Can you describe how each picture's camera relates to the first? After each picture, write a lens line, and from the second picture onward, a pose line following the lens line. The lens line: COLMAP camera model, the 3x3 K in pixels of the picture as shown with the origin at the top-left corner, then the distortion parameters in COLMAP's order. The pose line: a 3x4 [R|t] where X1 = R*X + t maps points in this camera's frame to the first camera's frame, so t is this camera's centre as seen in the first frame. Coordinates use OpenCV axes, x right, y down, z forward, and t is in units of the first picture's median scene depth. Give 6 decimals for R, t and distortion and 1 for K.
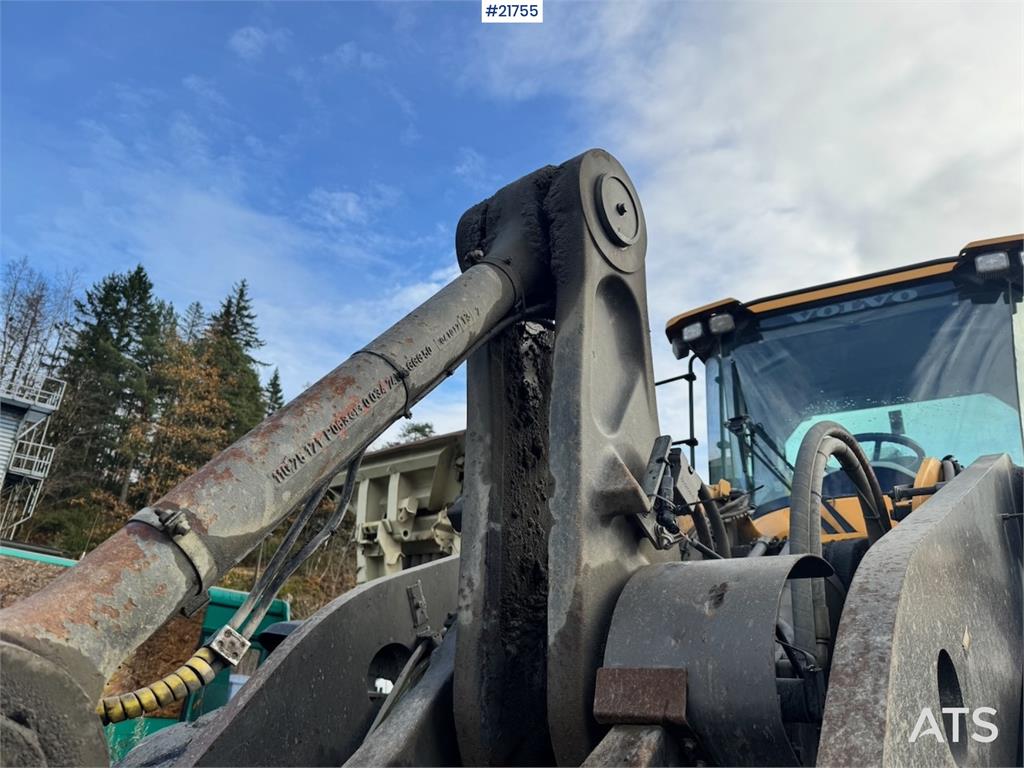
lens RADIAL K [[718.3, 0, 516.6], [0, 718.3, 383.7], [0, 0, 1]] dist [0.057878, -0.072742]
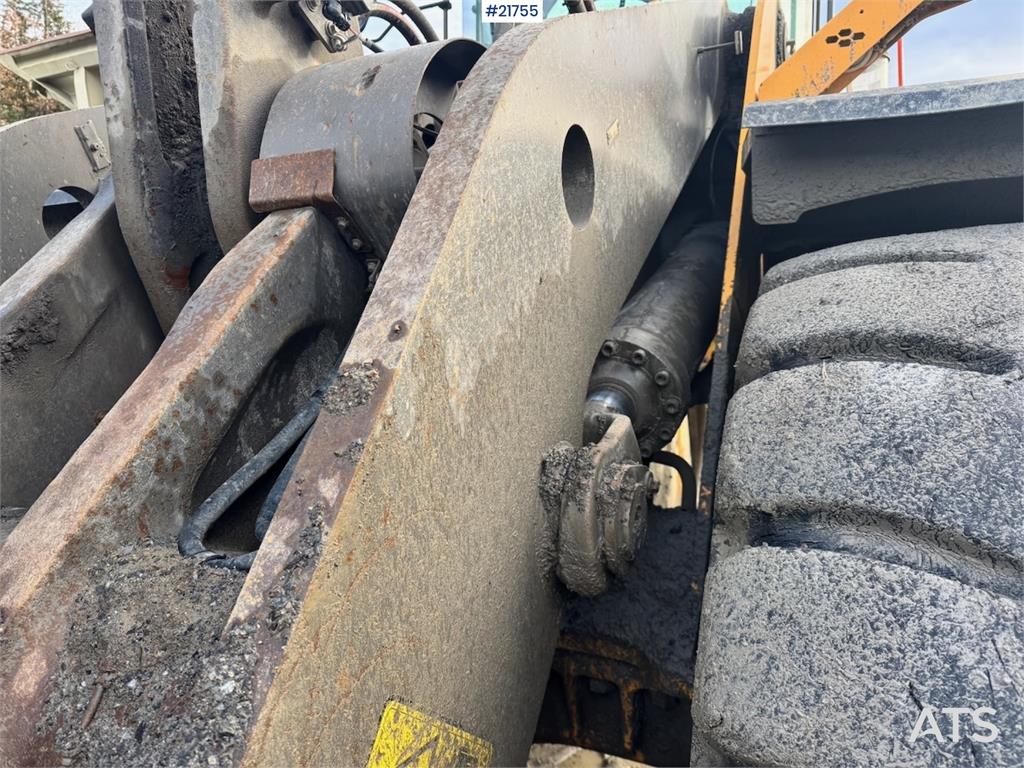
lens RADIAL K [[718.3, 0, 507.1], [0, 718.3, 380.0], [0, 0, 1]] dist [0.057878, -0.072742]
pose [[0.964598, -0.095672, 0.245759, 0.059468], [-0.036729, 0.874061, 0.484426, 0.056944], [-0.261154, -0.476303, 0.839604, -0.014154]]
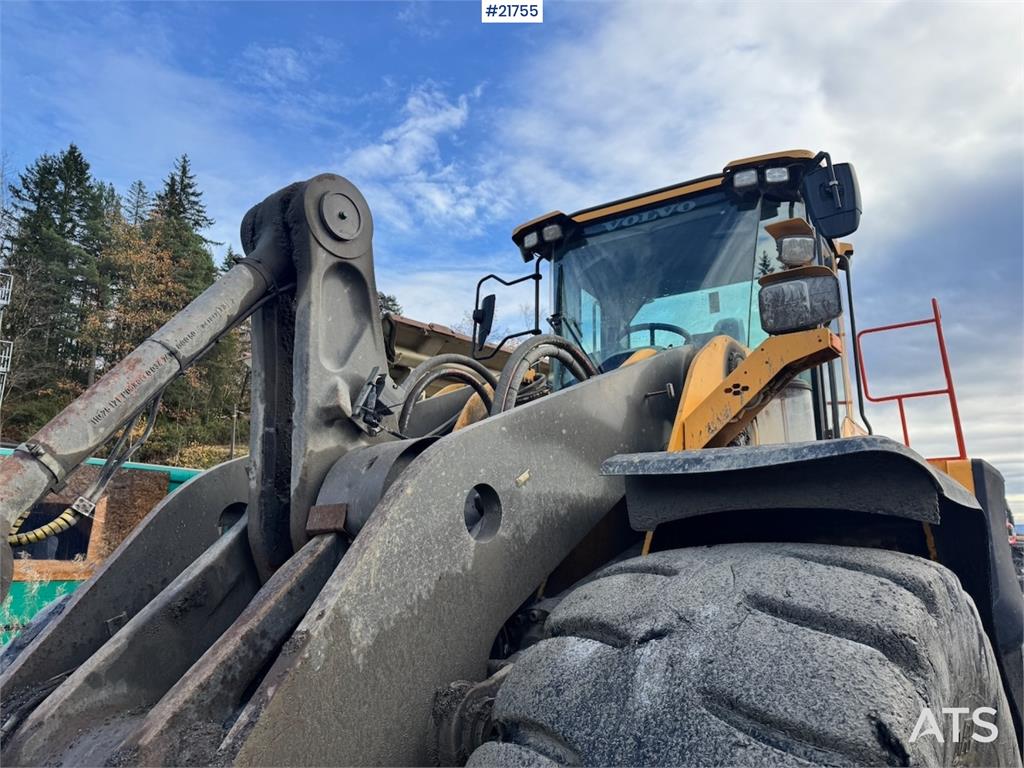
lens RADIAL K [[718.3, 0, 512.9], [0, 718.3, 375.7], [0, 0, 1]] dist [0.057878, -0.072742]
pose [[0.997821, -0.057734, 0.031928, 0.195748], [0.051249, 0.983061, 0.175965, -0.073362], [-0.041546, -0.173946, 0.983878, -0.247089]]
